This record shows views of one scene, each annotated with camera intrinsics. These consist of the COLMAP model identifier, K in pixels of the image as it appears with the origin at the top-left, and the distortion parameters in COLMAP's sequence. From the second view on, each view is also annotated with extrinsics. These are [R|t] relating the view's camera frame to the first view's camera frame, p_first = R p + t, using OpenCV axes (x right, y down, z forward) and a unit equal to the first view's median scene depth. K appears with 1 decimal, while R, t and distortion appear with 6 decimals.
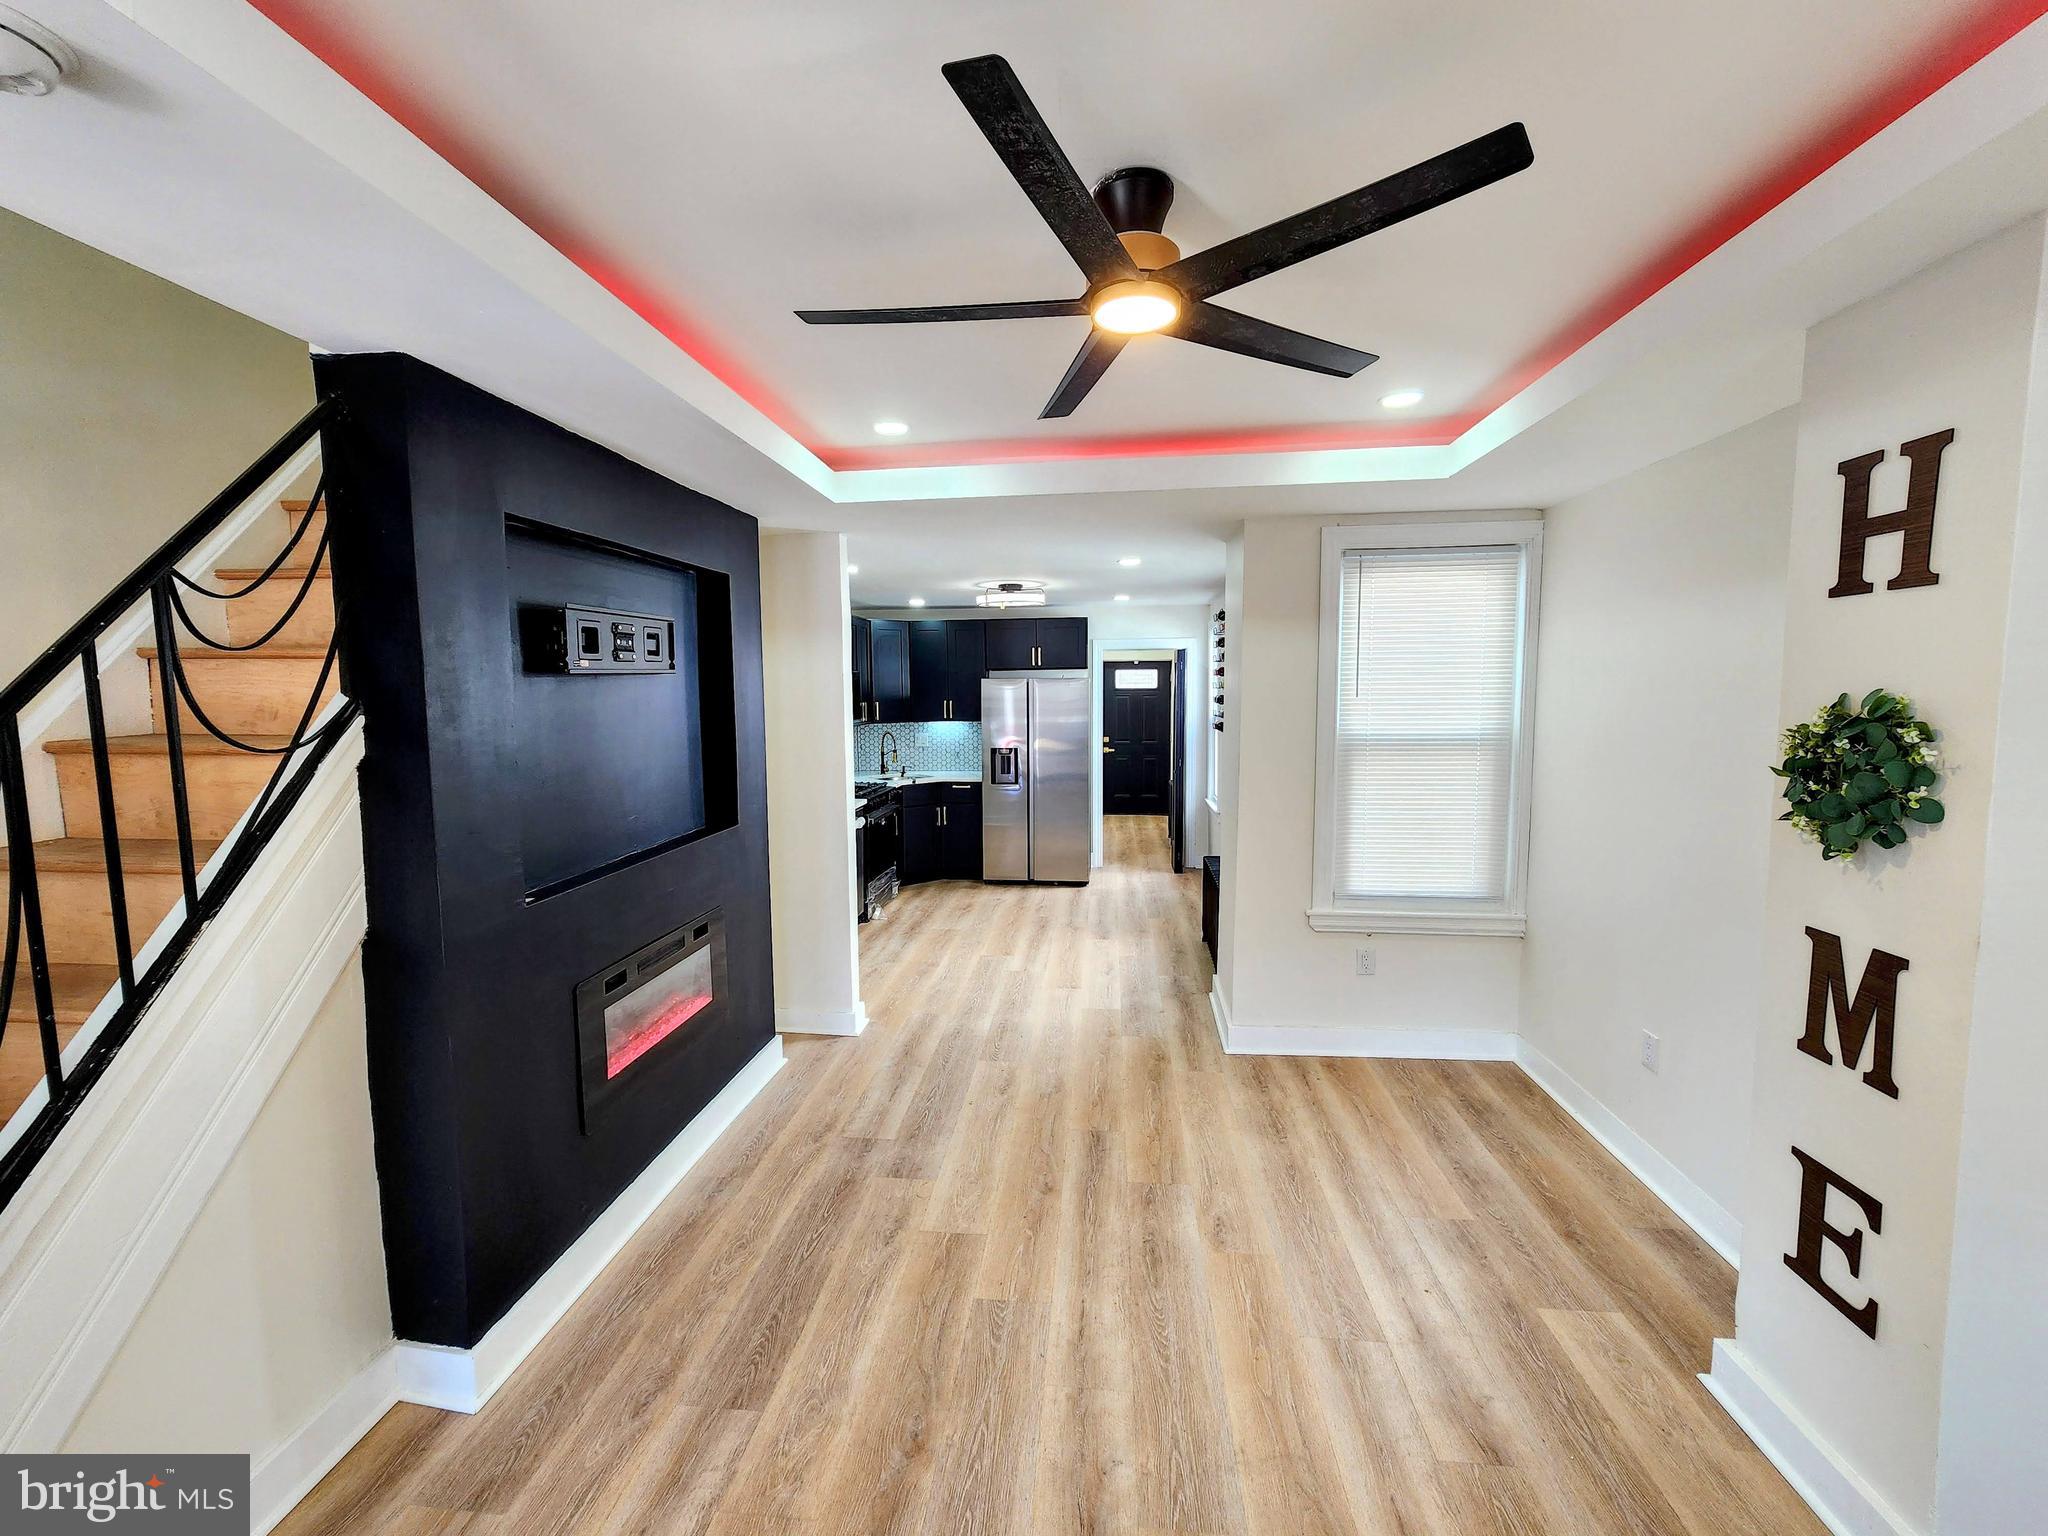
lens RADIAL K [[842.7, 0, 1024.0], [0, 842.7, 768.0], [0, 0, 1]] dist [-0.001278, 0.000166]
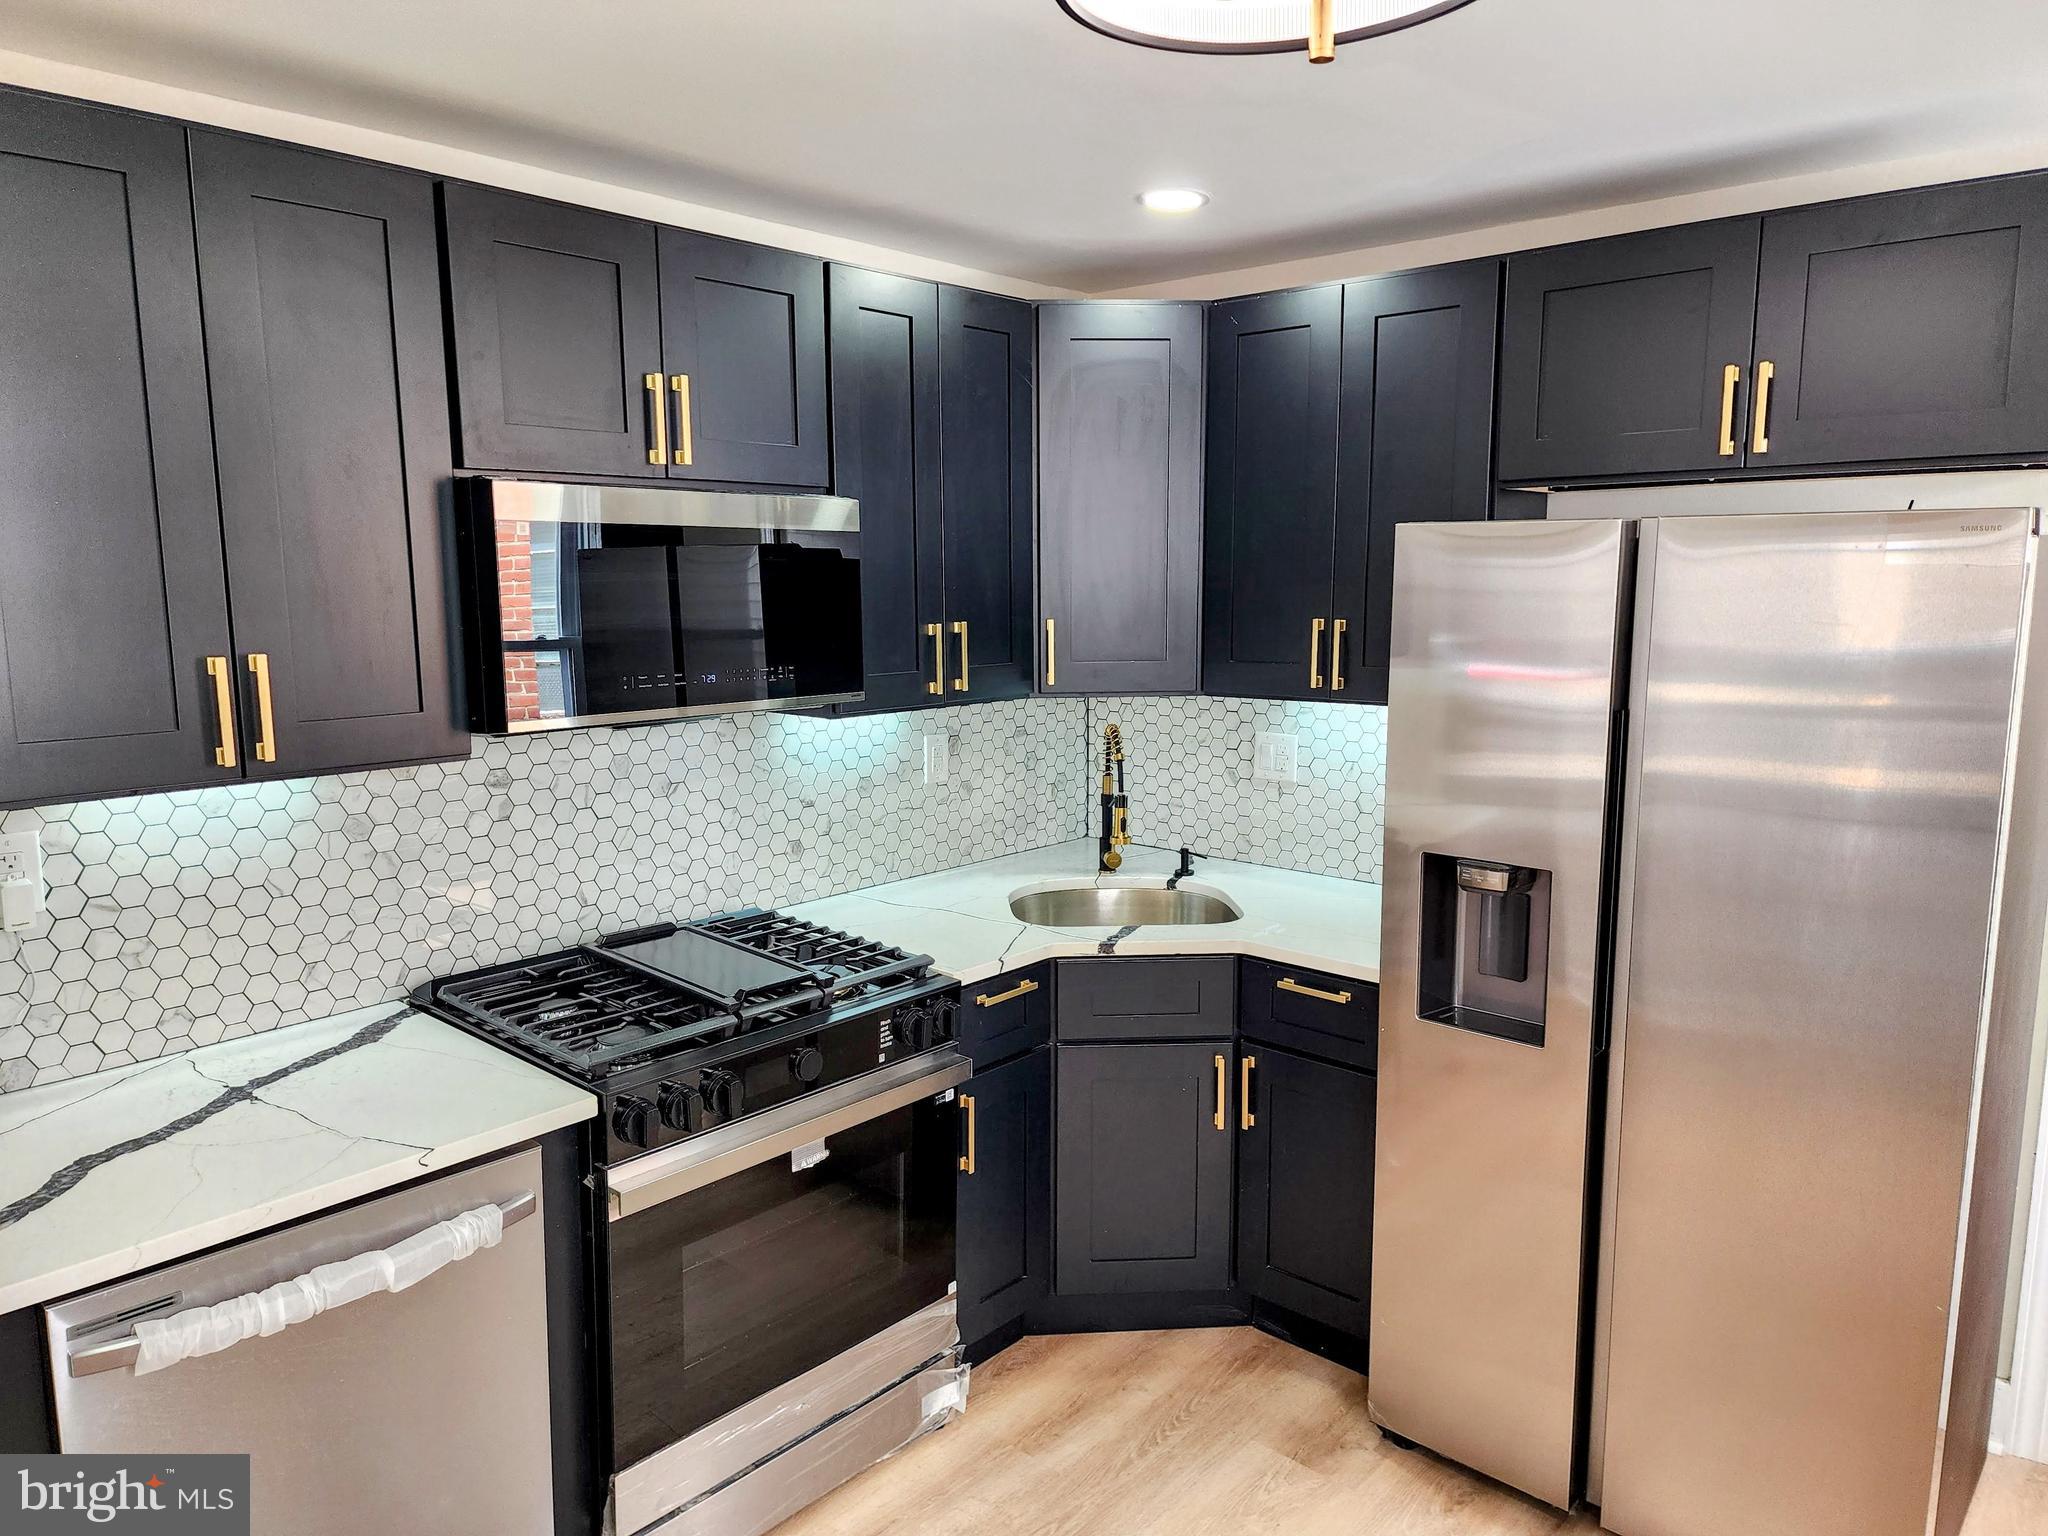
lens RADIAL K [[1383.1, 0, 1027.1], [0, 1383.1, 775.6], [0, 0, 1]] dist [0.032617, -0.002756]
pose [[0.812545, 0.084821, -0.576694, 0.182043], [-0.054245, 0.996066, 0.070073, -0.141189], [0.580369, -0.025655, 0.813950, 1.526460]]
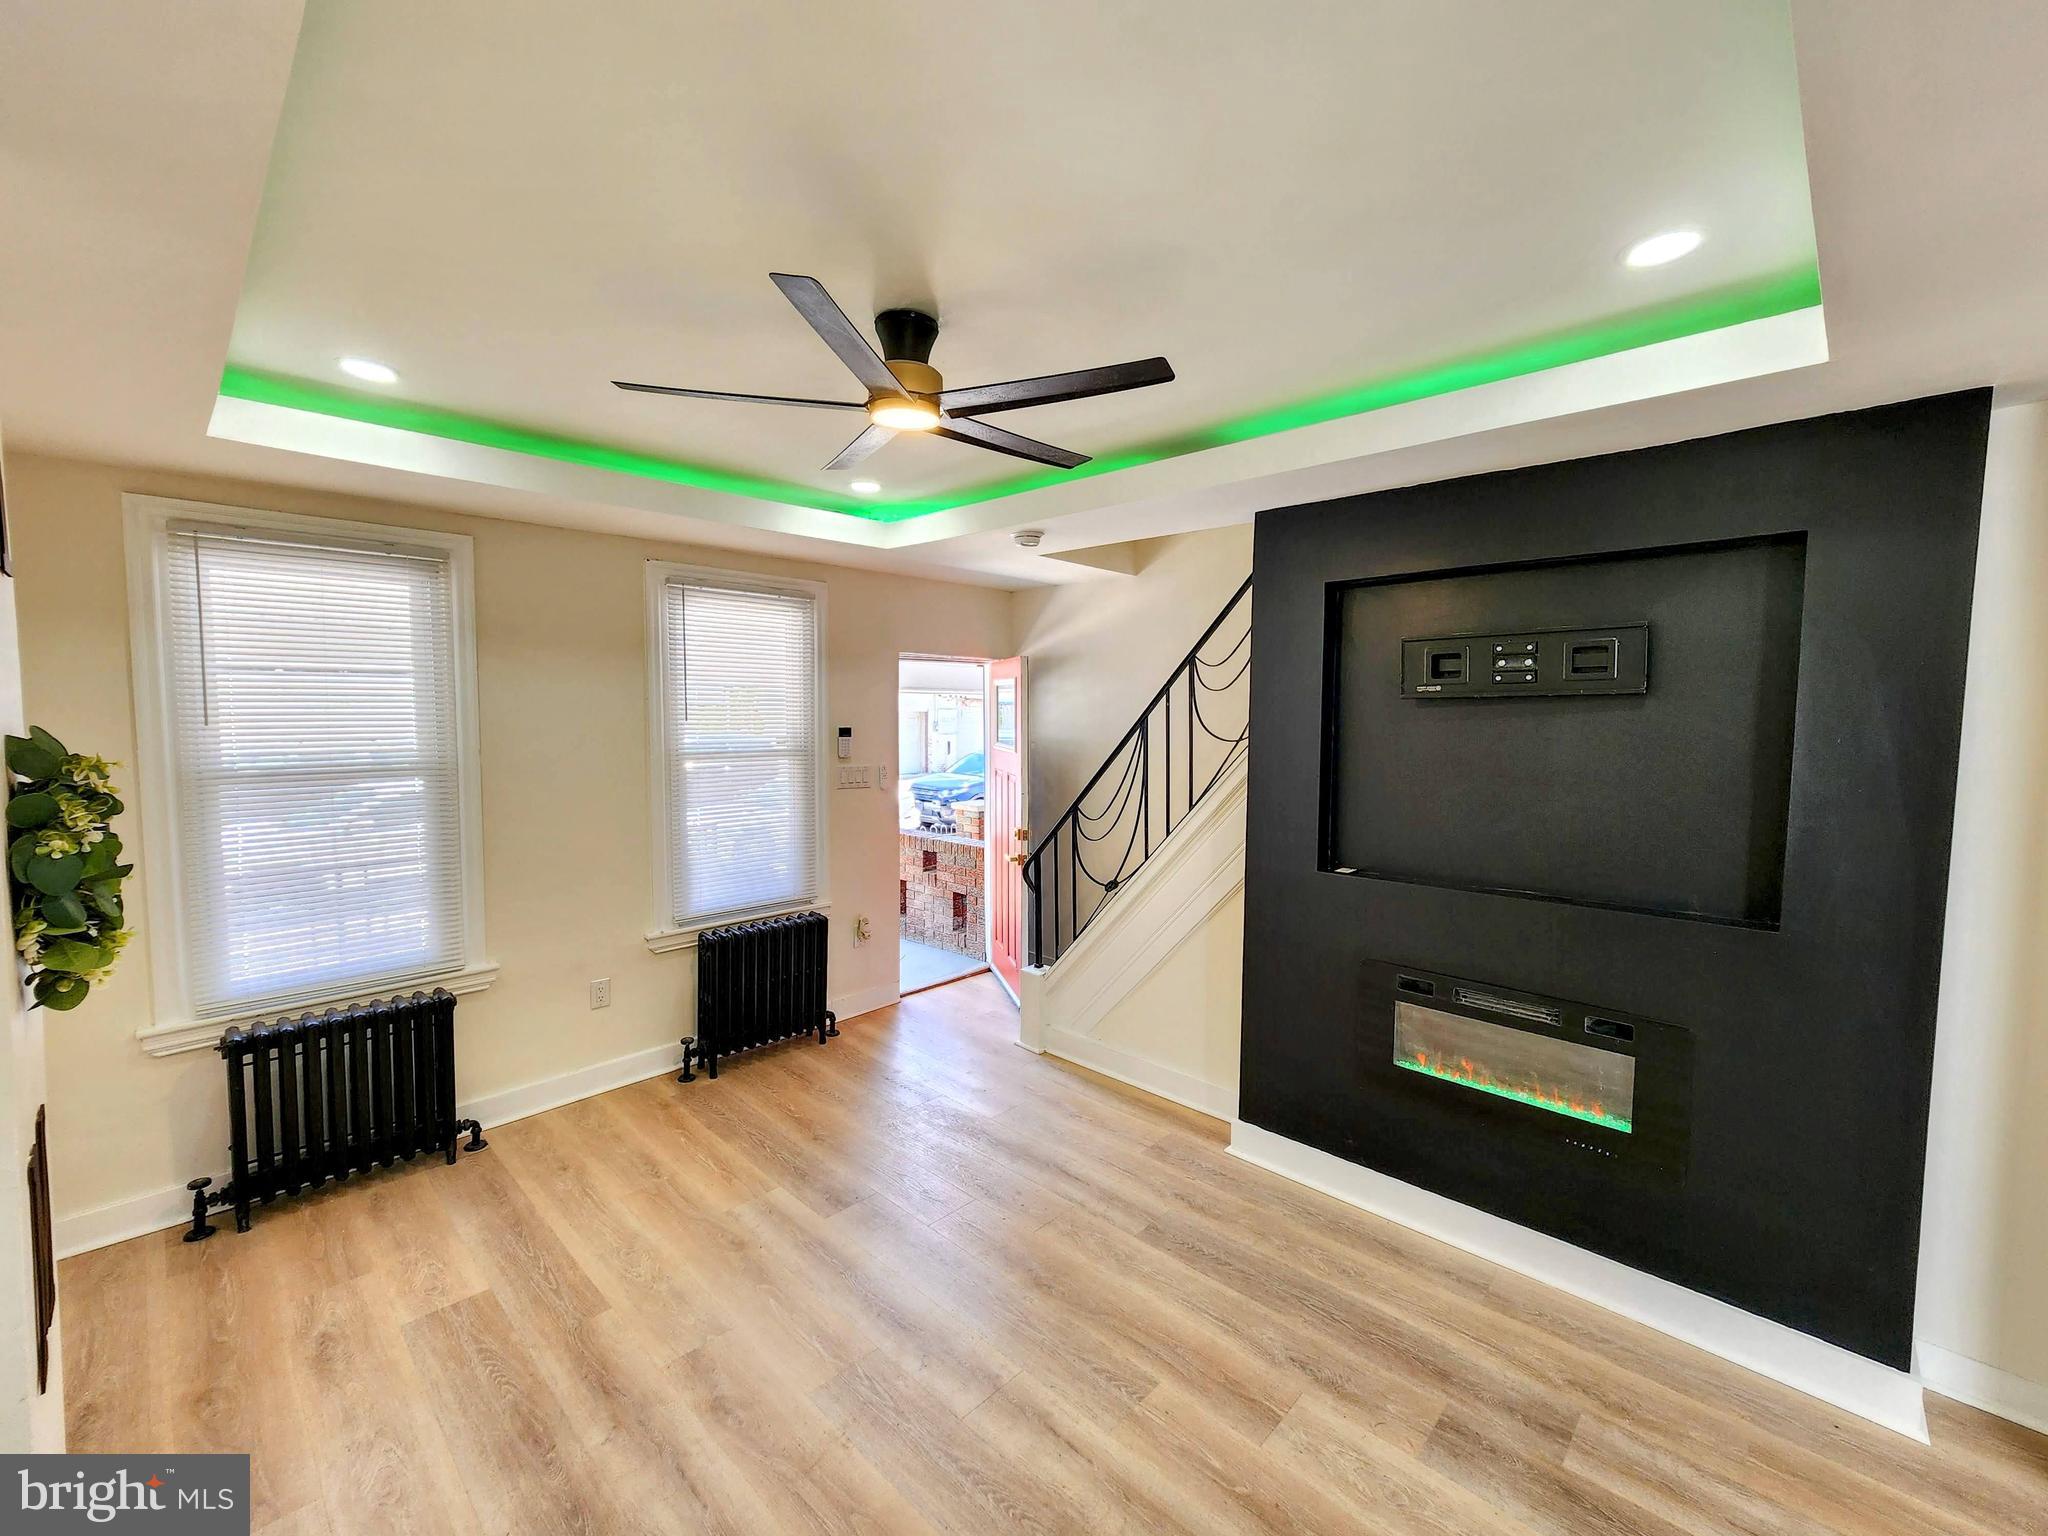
lens RADIAL K [[846.3, 0, 1021.3], [0, 846.3, 766.6], [0, 0, 1]] dist [-0.002320, -0.000064]
pose [[-0.620793, 0.057907, -0.781833, 0.548440], [-0.075754, 0.988171, 0.133340, -0.106242], [0.780306, 0.142003, -0.609063, 1.038758]]
